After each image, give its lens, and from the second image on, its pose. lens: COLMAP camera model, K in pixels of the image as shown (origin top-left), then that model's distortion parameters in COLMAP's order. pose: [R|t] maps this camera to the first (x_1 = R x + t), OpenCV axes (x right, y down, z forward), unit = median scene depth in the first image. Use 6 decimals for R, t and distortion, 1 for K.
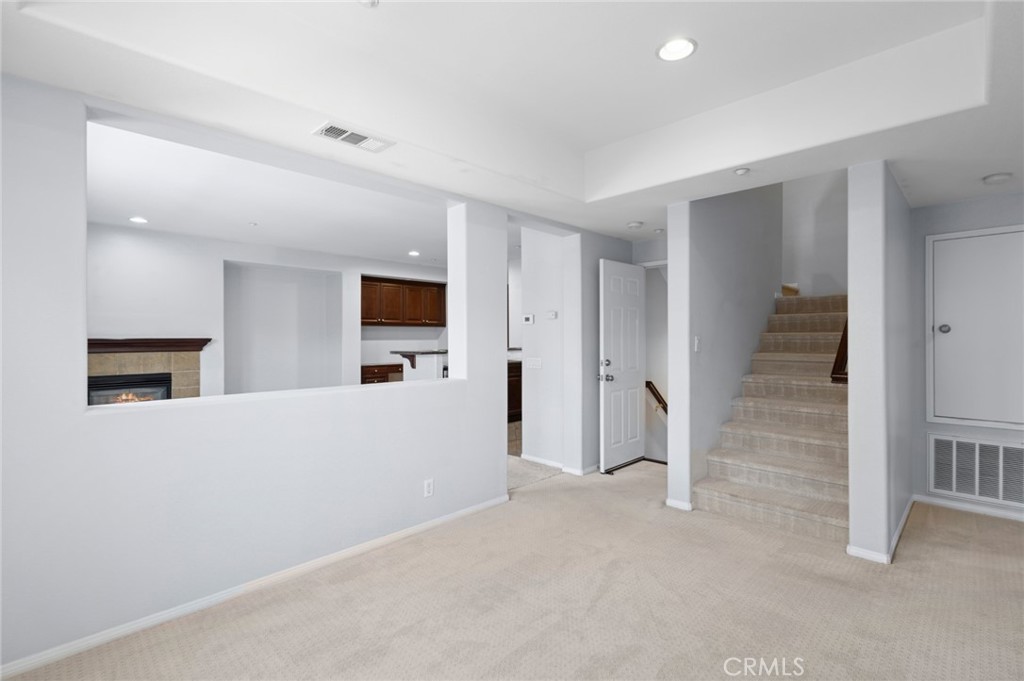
lens RADIAL K [[474.0, 0, 516.4], [0, 474.0, 337.8], [0, 0, 1]] dist [0.005453, -0.000883]
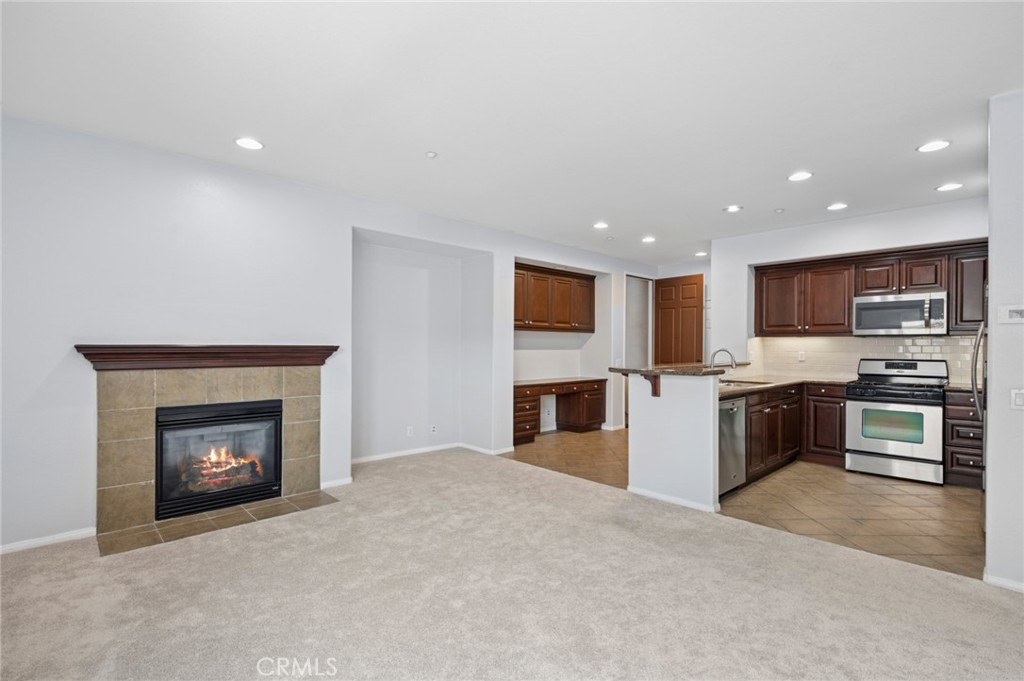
lens RADIAL K [[474.0, 0, 516.4], [0, 474.0, 348.8], [0, 0, 1]] dist [0.005453, -0.000883]
pose [[0.999156, 0.008600, -0.040178, -0.371147], [-0.008468, 0.999958, 0.003439, 0.000904], [0.040206, -0.003096, 0.999187, 0.360176]]
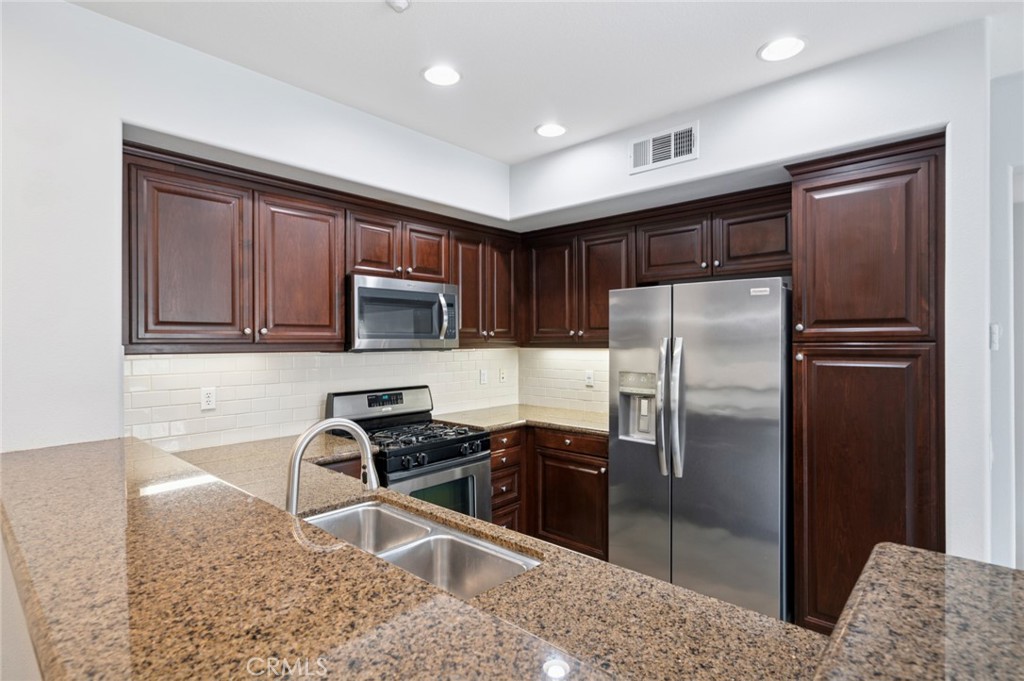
lens RADIAL K [[516.8, 0, 514.3], [0, 516.8, 340.8], [0, 0, 1]] dist [0.011769, 0.000531]
pose [[-0.027781, 0.007116, 0.999589, -0.281098], [0.006032, 0.999958, -0.006951, -0.027577], [-0.999596, 0.005836, -0.027823, 1.059986]]
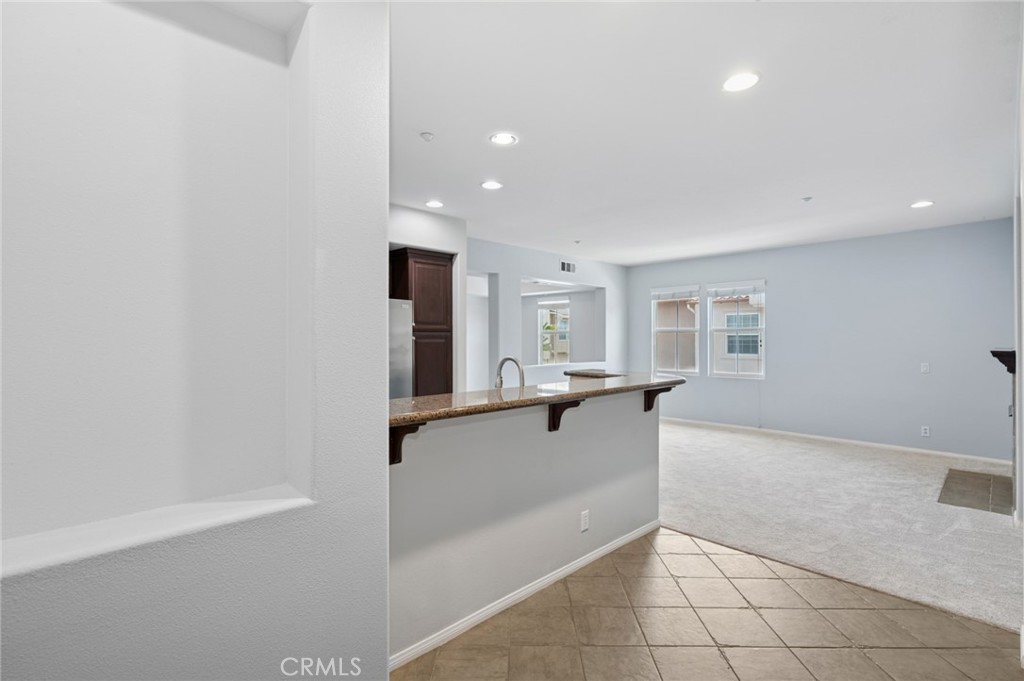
lens RADIAL K [[474.0, 0, 515.9], [0, 474.0, 340.8], [0, 0, 1]] dist [0.005453, -0.000883]
pose [[-0.999493, 0.005804, 0.031312, -0.093804], [0.005990, 0.999965, 0.005869, -0.016871], [-0.031277, 0.006054, -0.999492, 1.574062]]
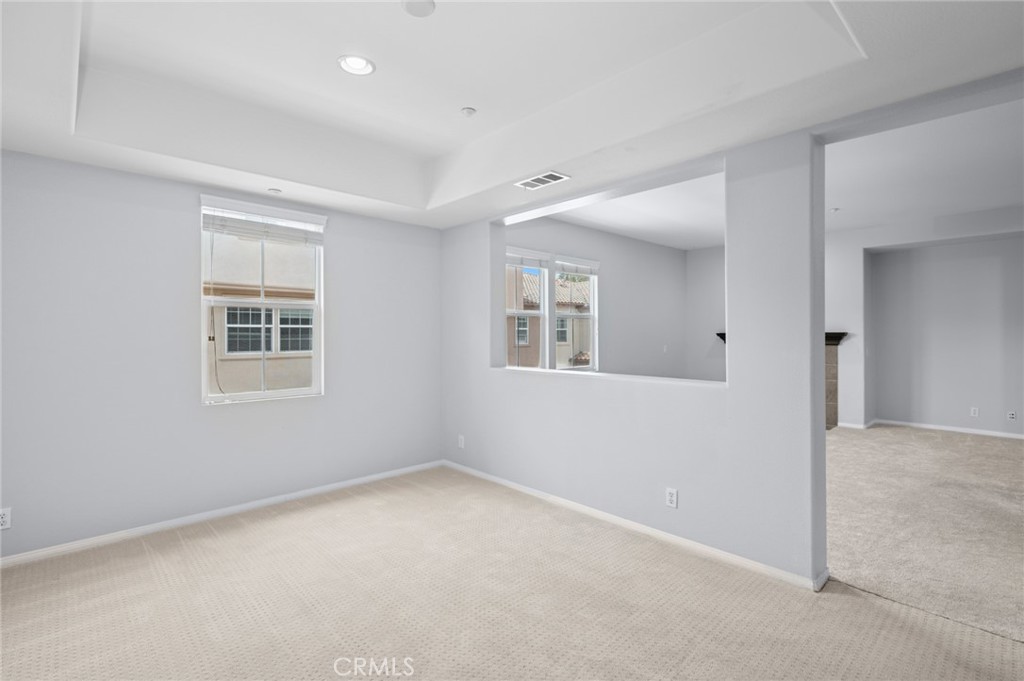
lens RADIAL K [[474.0, 0, 513.2], [0, 474.0, 335.5], [0, 0, 1]] dist [0.005453, -0.000883]
pose [[-0.048439, 0.006961, -0.998802, 0.364209], [0.001847, 0.999975, 0.006880, -0.000704], [0.998824, -0.001512, -0.048451, 0.366401]]
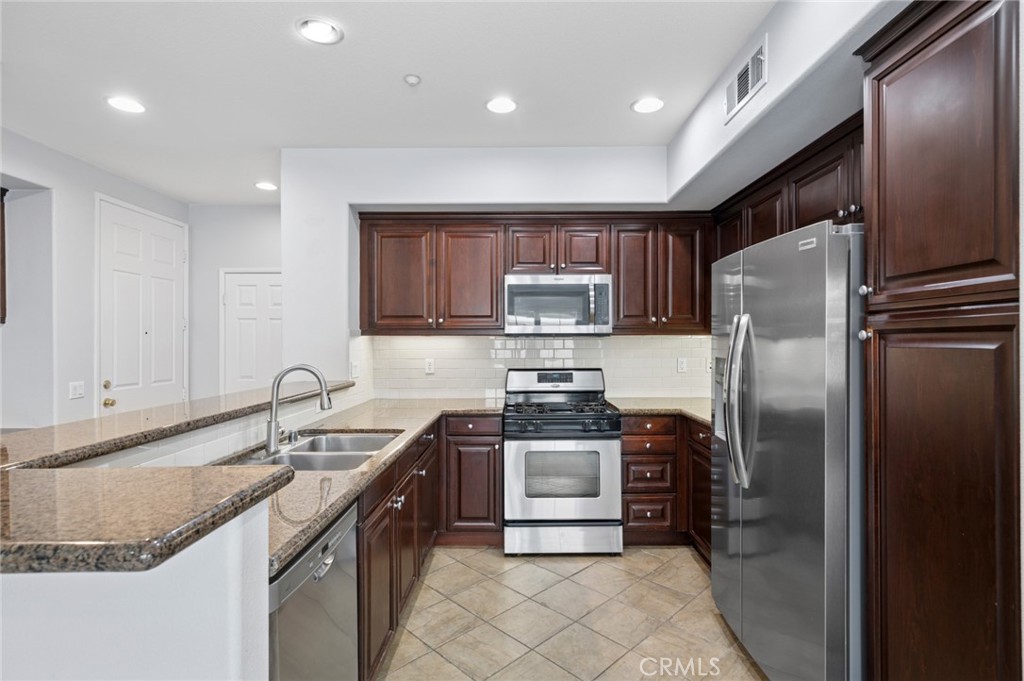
lens RADIAL K [[490.2, 0, 513.5], [0, 490.2, 339.5], [0, 0, 1]] dist [0.007710, 0.001021]
pose [[0.727536, 0.006261, 0.686041, -0.195248], [0.000199, 0.999956, -0.009337, -0.012869], [-0.686070, 0.006930, 0.727503, 0.788964]]
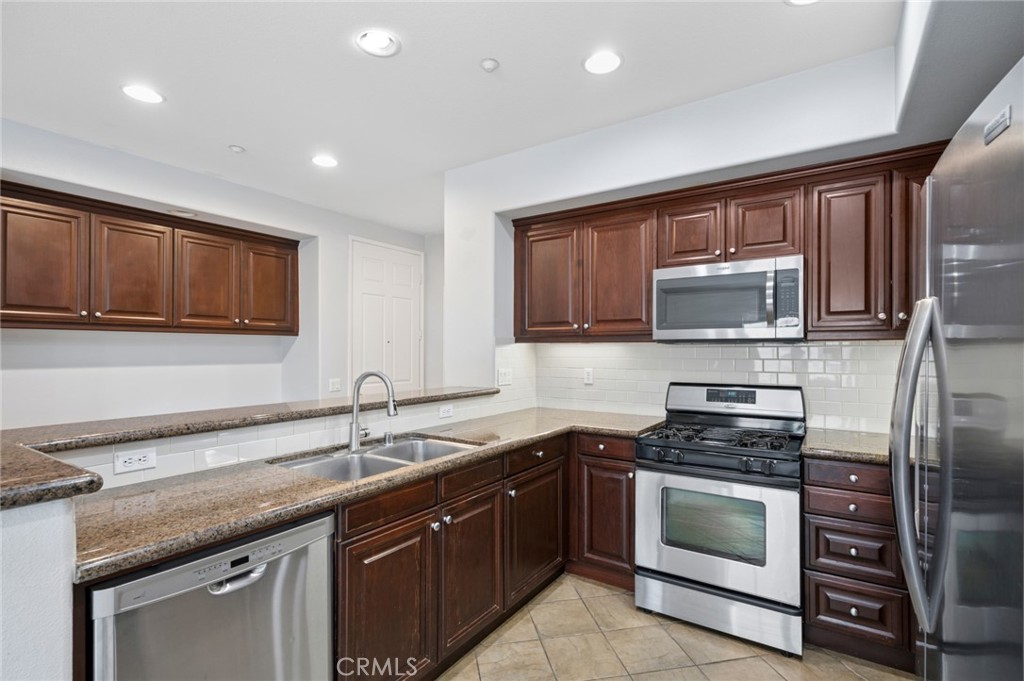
lens RADIAL K [[474.0, 0, 519.0], [0, 474.0, 347.6], [0, 0, 1]] dist [0.005453, -0.000883]
pose [[0.984625, 0.006070, 0.174577, -0.030689], [-0.004820, 0.999960, -0.007584, -0.013406], [-0.174616, 0.006626, 0.984614, 0.782467]]
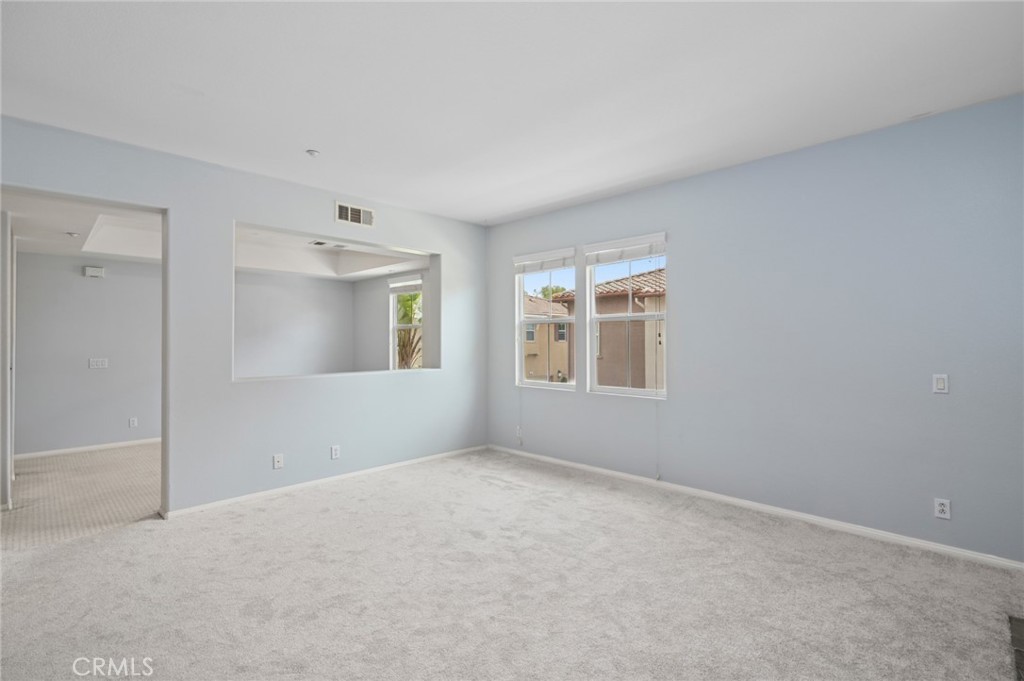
lens RADIAL K [[474.0, 0, 513.9], [0, 474.0, 338.0], [0, 0, 1]] dist [0.005453, -0.000883]
pose [[-0.999963, 0.006121, 0.005971, -0.418356], [0.006096, 0.999972, -0.004235, -0.000931], [-0.005997, -0.004198, -0.999973, 1.129046]]
